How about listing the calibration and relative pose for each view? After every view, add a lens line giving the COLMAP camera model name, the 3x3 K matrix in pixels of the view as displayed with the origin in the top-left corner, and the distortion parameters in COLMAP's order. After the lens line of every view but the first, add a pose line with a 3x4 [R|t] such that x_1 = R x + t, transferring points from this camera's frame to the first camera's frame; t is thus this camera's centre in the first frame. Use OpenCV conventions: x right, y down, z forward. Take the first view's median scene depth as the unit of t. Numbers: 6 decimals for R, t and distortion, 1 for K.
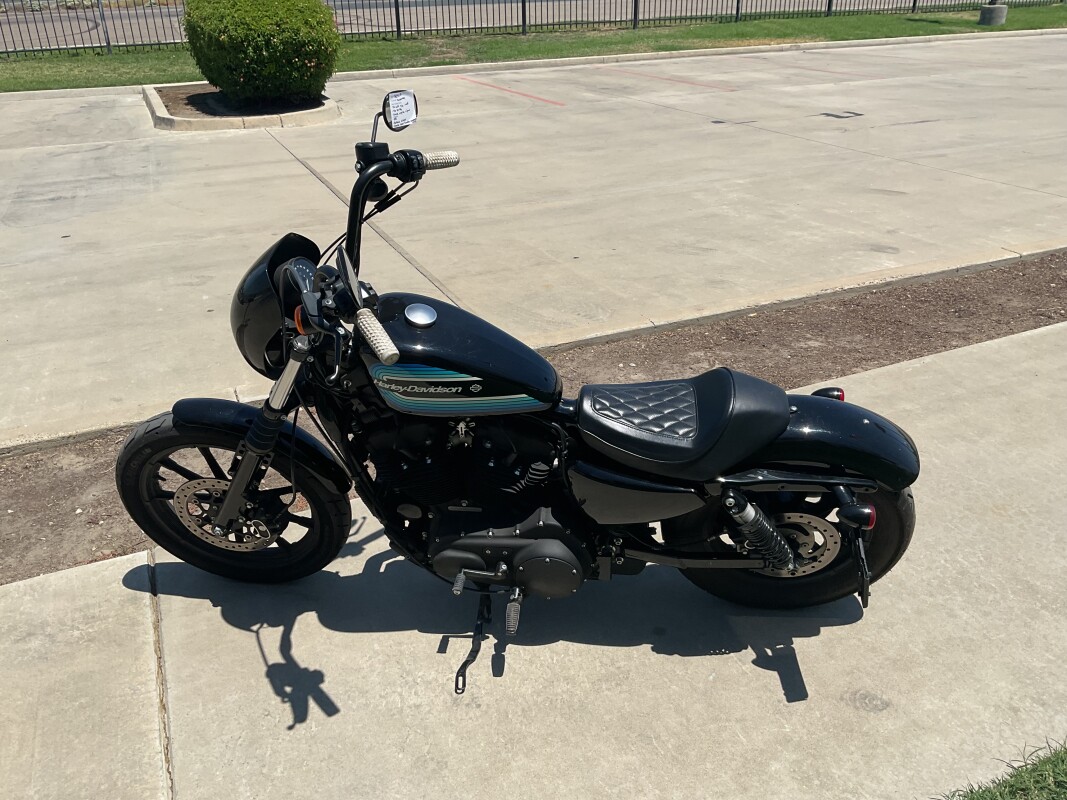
lens RADIAL K [[873.9, 0, 532.2], [0, 873.9, 402.0], [0, 0, 1]] dist [0.057960, -0.108858]
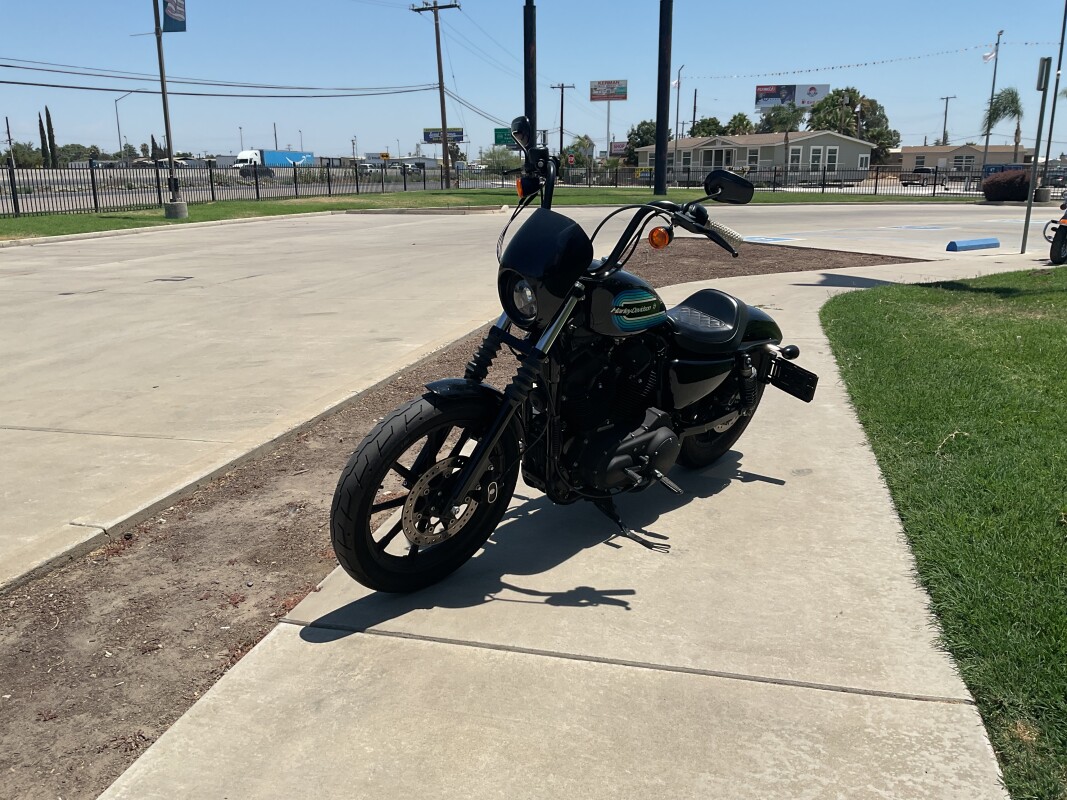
lens RADIAL K [[873.9, 0, 532.2], [0, 873.9, 402.0], [0, 0, 1]] dist [0.057960, -0.108858]
pose [[0.620462, -0.186814, 0.761661, -1.104287], [0.348068, 0.935913, -0.053990, 0.116443], [-0.702763, 0.298609, 0.645722, 0.221128]]
